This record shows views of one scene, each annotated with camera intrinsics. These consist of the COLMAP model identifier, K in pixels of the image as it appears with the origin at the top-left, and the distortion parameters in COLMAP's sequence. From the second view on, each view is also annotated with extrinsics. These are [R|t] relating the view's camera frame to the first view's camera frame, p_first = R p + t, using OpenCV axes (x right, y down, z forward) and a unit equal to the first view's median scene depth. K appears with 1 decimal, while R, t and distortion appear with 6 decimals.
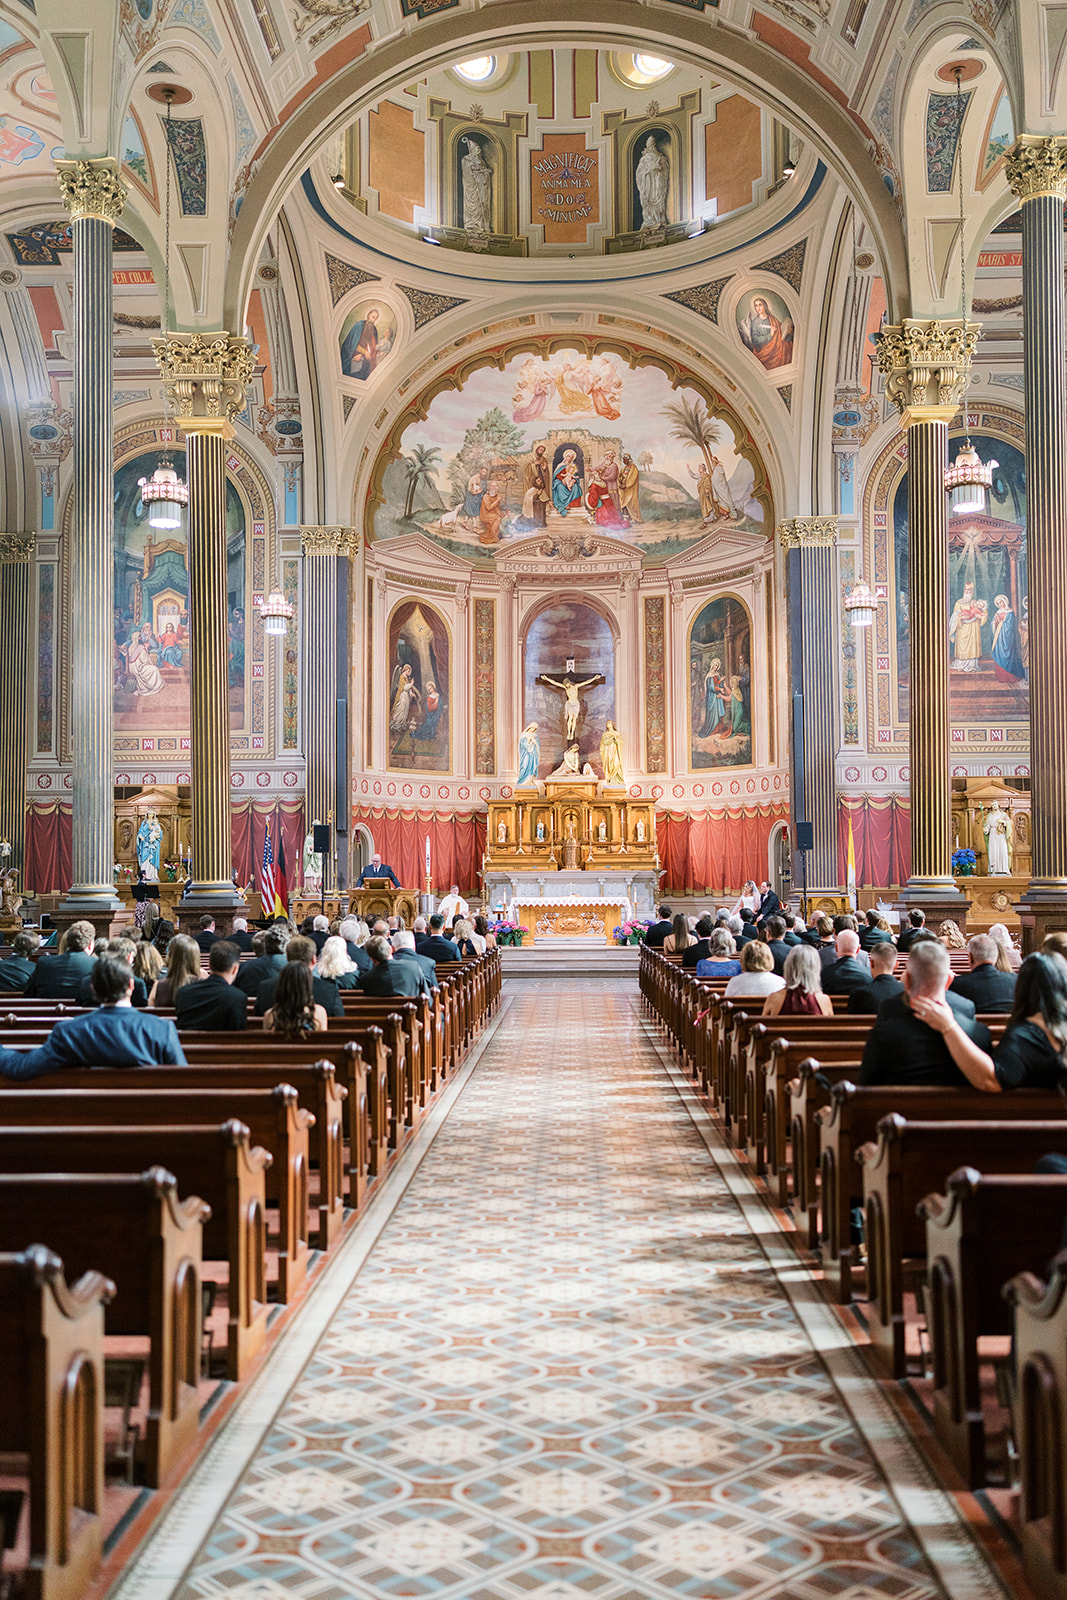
lens RADIAL K [[1560.6, 0, 533.5], [0, 1560.6, 800.0], [0, 0, 1]] dist [-0.004335, 0.034989]
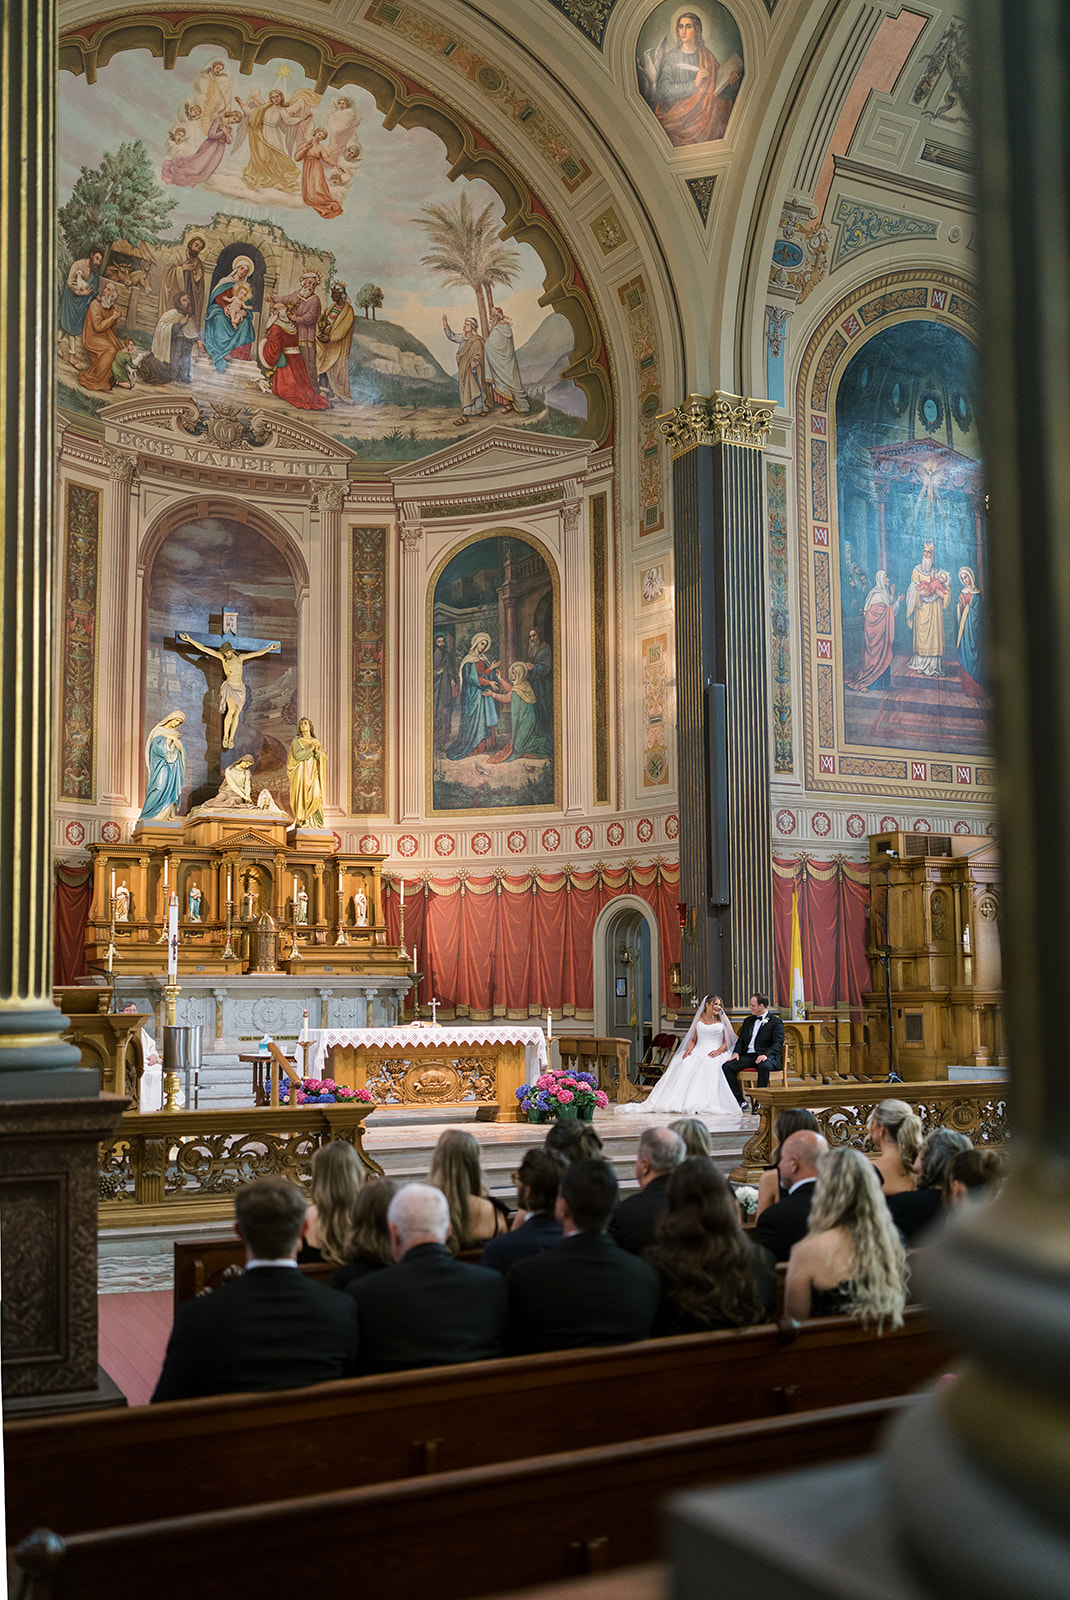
lens RADIAL K [[1549.3, 0, 534.9], [0, 1549.3, 853.8], [0, 0, 1]] dist [0.001720, 0.016217]
pose [[0.877359, 0.047106, 0.477517, -0.152879], [-0.029910, 0.998603, -0.043555, 0.022592], [-0.478902, 0.023931, 0.877542, 0.453108]]
